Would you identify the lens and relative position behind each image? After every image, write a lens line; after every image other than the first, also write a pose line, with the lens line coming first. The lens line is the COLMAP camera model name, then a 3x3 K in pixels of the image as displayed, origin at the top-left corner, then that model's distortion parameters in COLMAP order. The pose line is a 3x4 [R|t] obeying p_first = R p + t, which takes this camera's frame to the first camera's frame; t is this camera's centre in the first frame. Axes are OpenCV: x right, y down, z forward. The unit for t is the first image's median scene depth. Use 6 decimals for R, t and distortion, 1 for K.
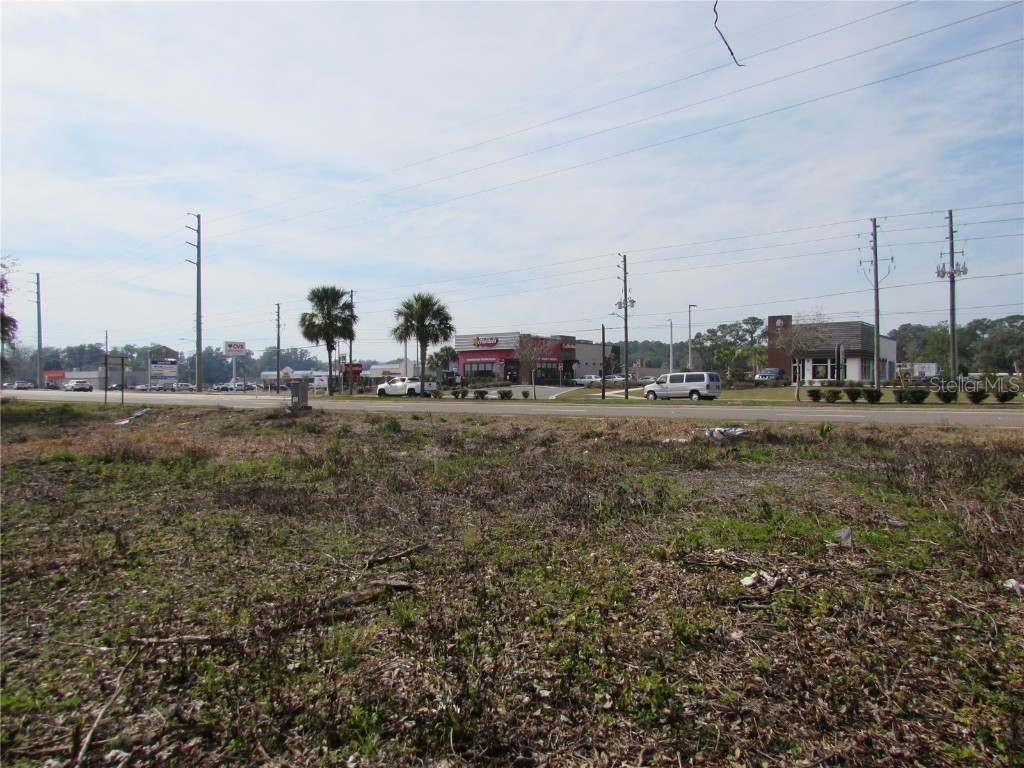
lens RADIAL K [[723.3, 0, 512.0], [0, 723.3, 384.0], [0, 0, 1]] dist [-0.034006, 0.007894]
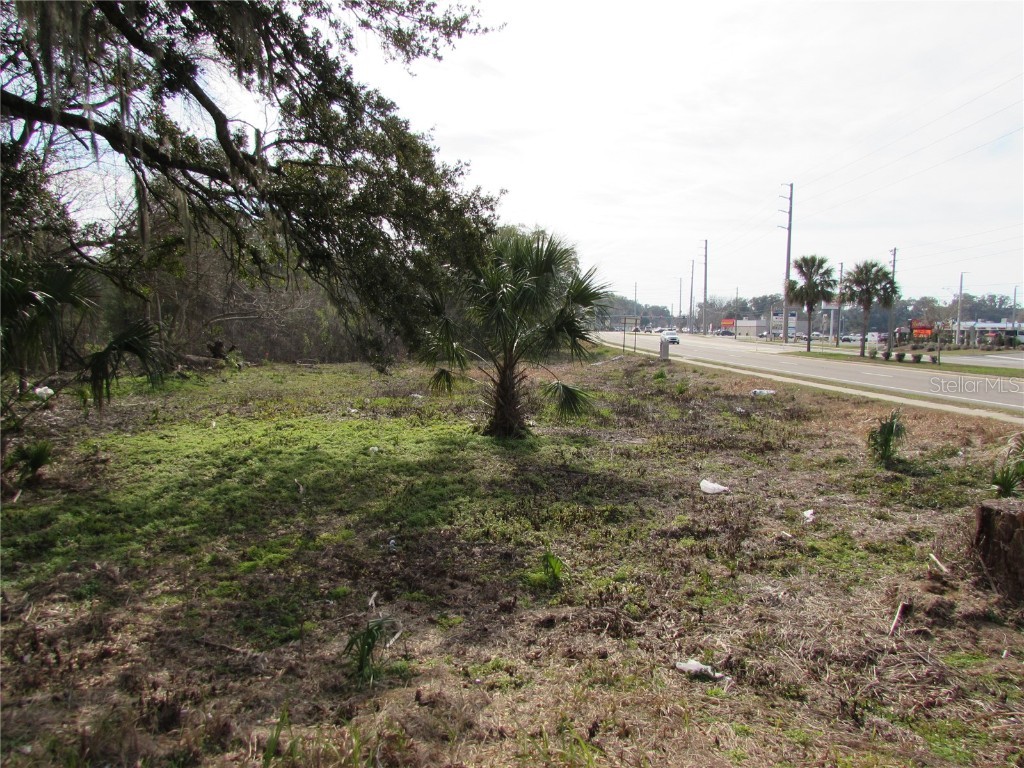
lens RADIAL K [[718.7, 0, 513.1], [0, 718.7, 407.5], [0, 0, 1]] dist [-0.035442, 0.006391]
pose [[0.614418, 0.104263, -0.782061, 2.562366], [-0.020192, 0.992983, 0.116519, -0.132469], [0.788722, -0.055799, 0.612212, -0.519885]]
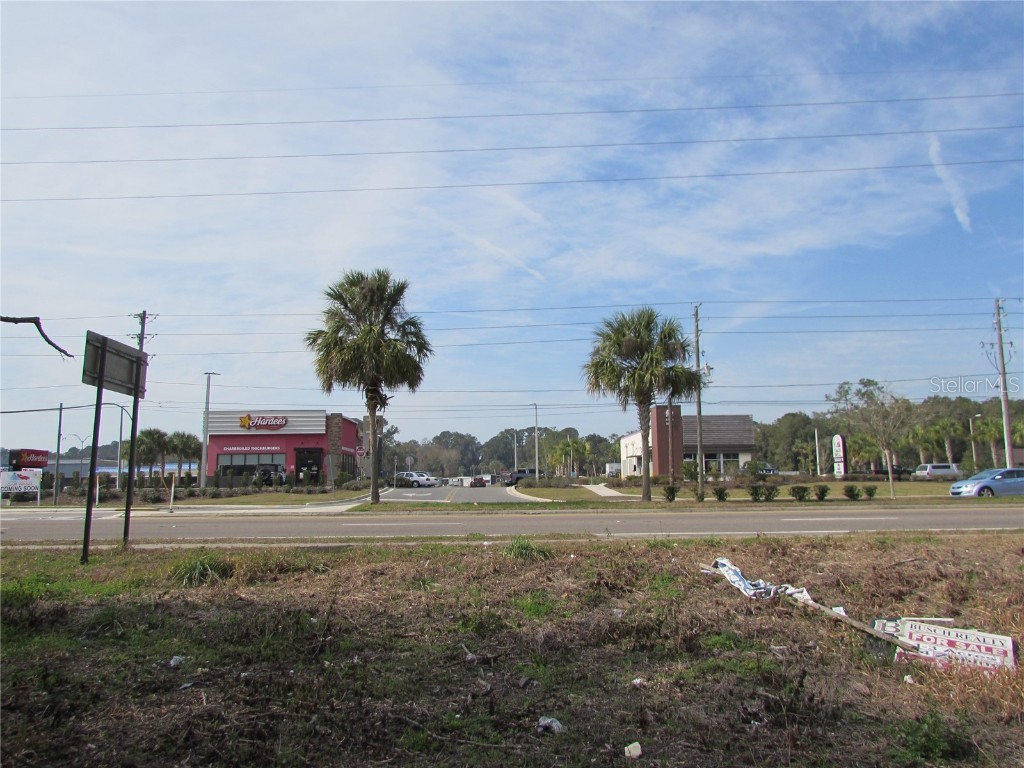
lens RADIAL K [[718.7, 0, 513.1], [0, 718.7, 407.5], [0, 0, 1]] dist [-0.035442, 0.006391]
pose [[0.777826, 0.060337, 0.625577, -2.947627], [0.010005, 0.994066, -0.108319, 0.029353], [-0.628400, 0.090512, 0.772606, 3.605993]]
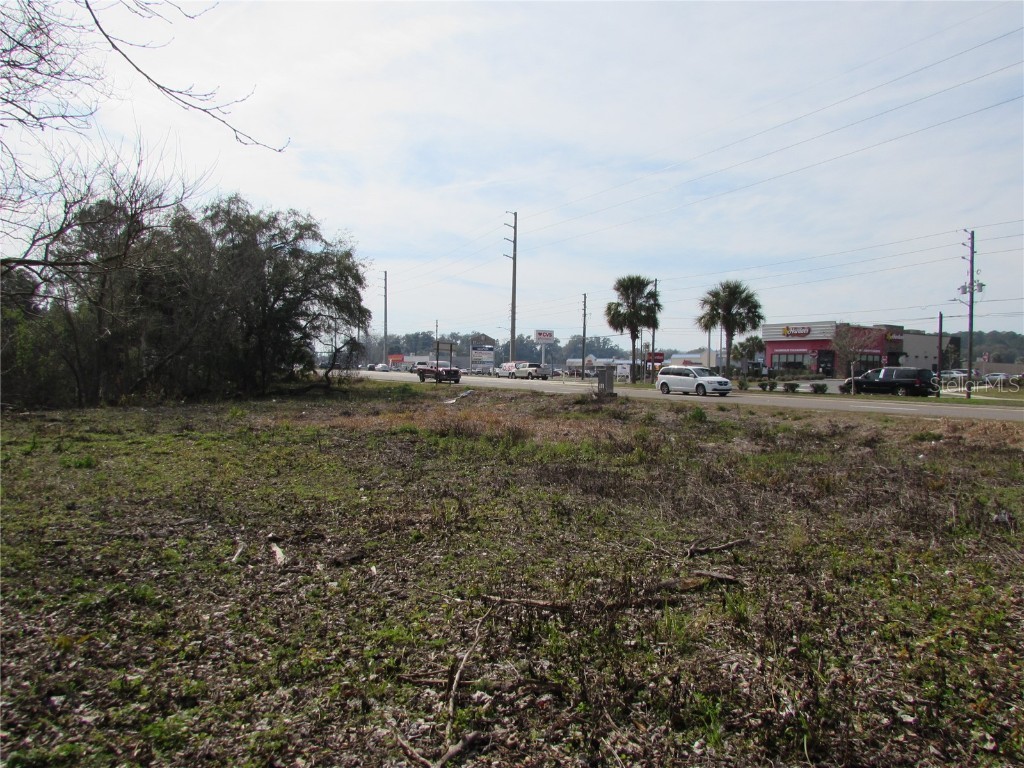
lens RADIAL K [[723.3, 0, 512.0], [0, 723.3, 384.0], [0, 0, 1]] dist [-0.034006, 0.007894]
pose [[0.917154, 0.031495, -0.397286, -0.023743], [-0.025508, 0.999468, 0.020347, 0.001836], [0.397715, -0.008527, 0.917469, -0.004943]]
